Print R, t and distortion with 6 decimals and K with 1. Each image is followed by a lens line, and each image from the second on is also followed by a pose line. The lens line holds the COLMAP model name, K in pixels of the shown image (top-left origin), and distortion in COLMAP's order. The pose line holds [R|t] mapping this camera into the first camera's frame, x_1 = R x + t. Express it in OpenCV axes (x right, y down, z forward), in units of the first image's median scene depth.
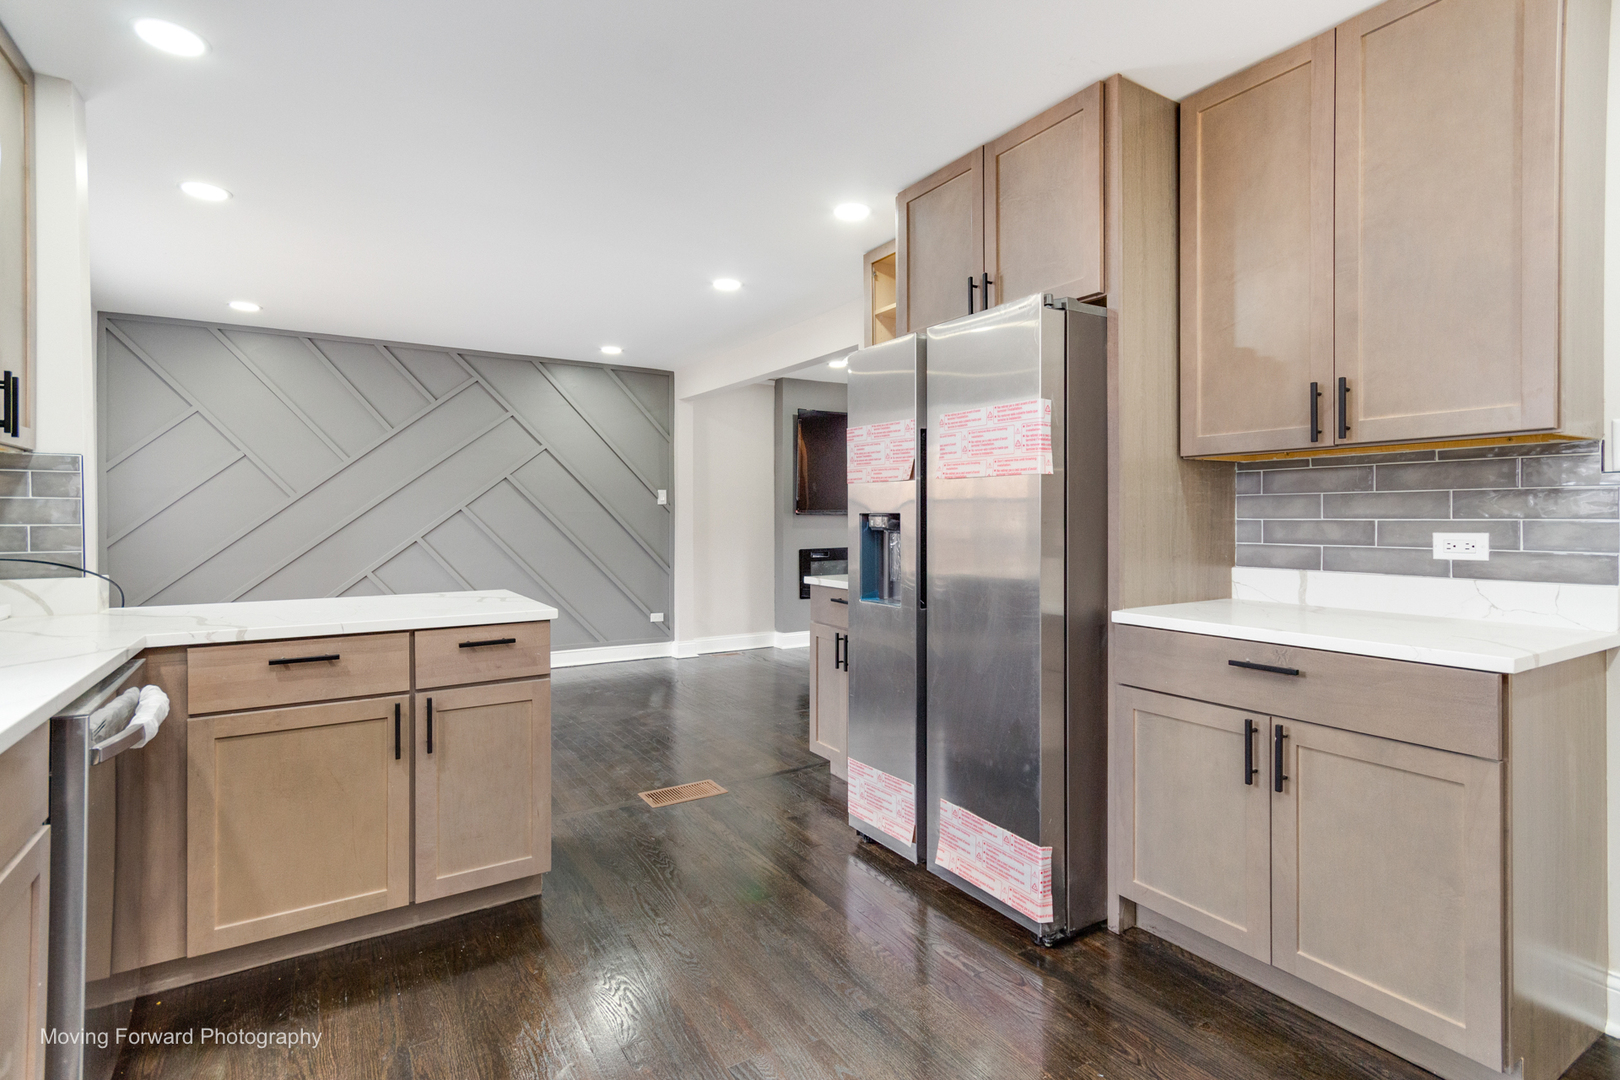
lens RADIAL K [[783.3, 0, 811.7], [0, 783.3, 523.0], [0, 0, 1]] dist [0.086811, -0.000067]
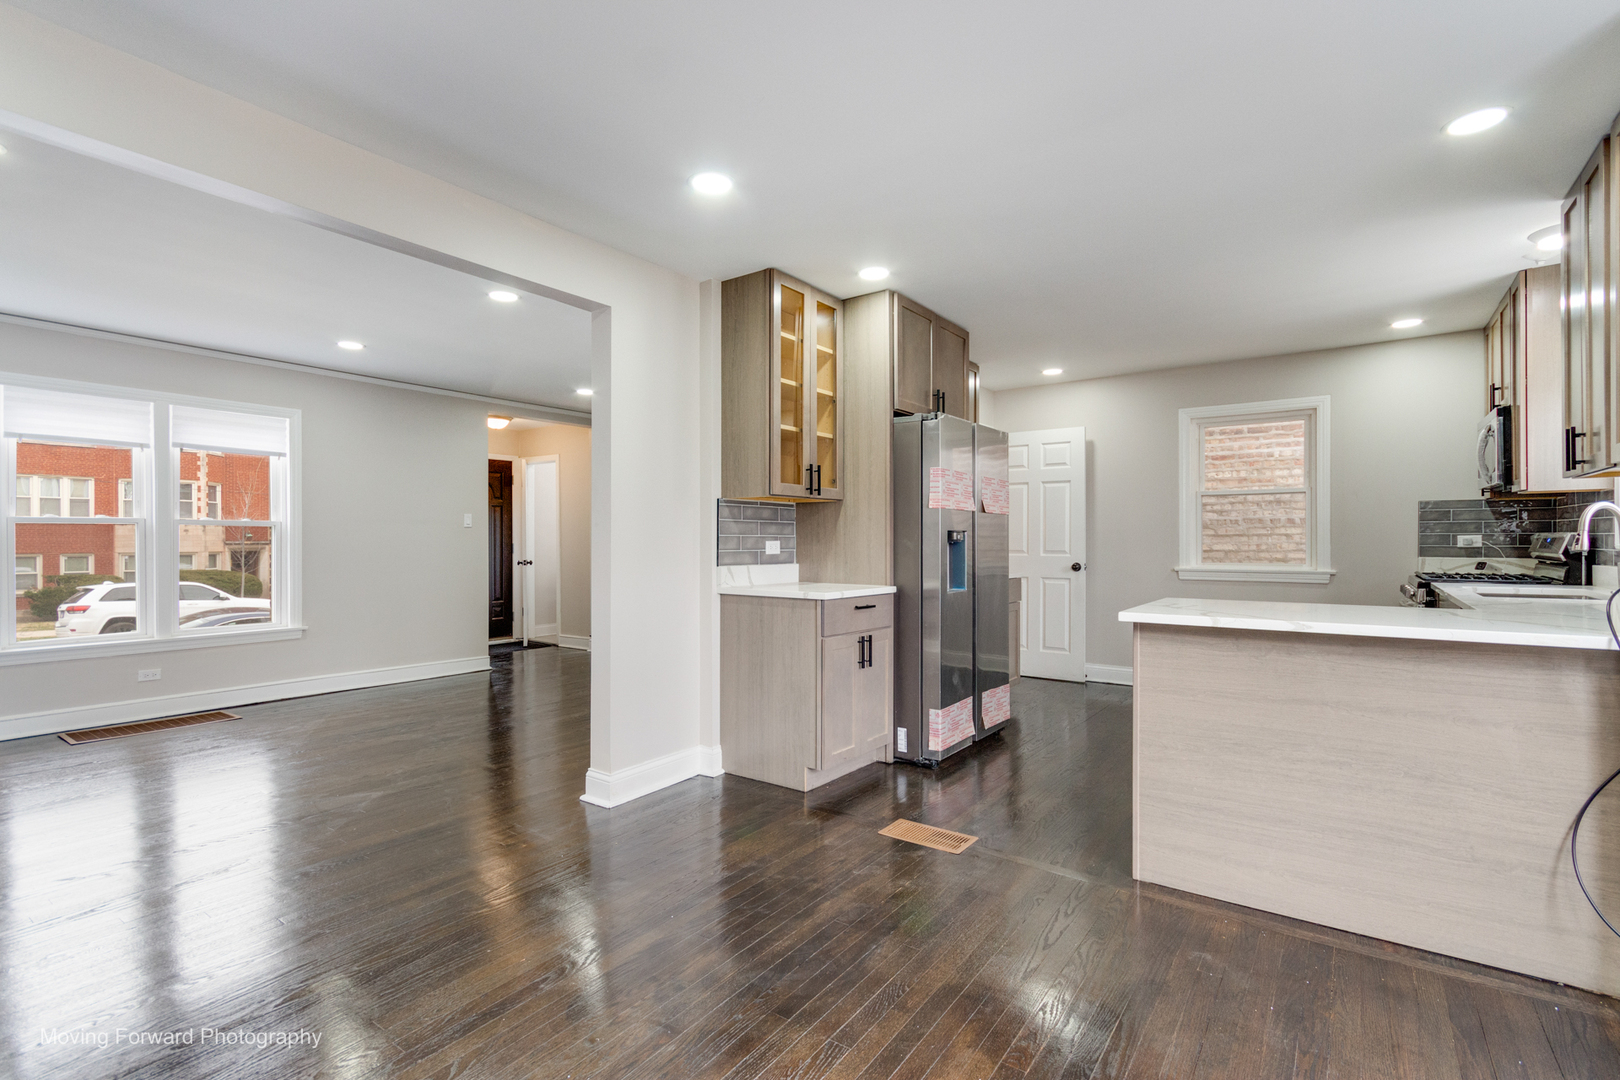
lens RADIAL K [[761.9, 0, 836.0], [0, 761.9, 533.6], [0, 0, 1]] dist [-0.001910, -0.000033]
pose [[-0.412872, 0.007156, 0.910761, -0.680897], [0.005545, 0.999970, -0.005343, 0.002277], [-0.910772, 0.002845, -0.412900, 1.090904]]
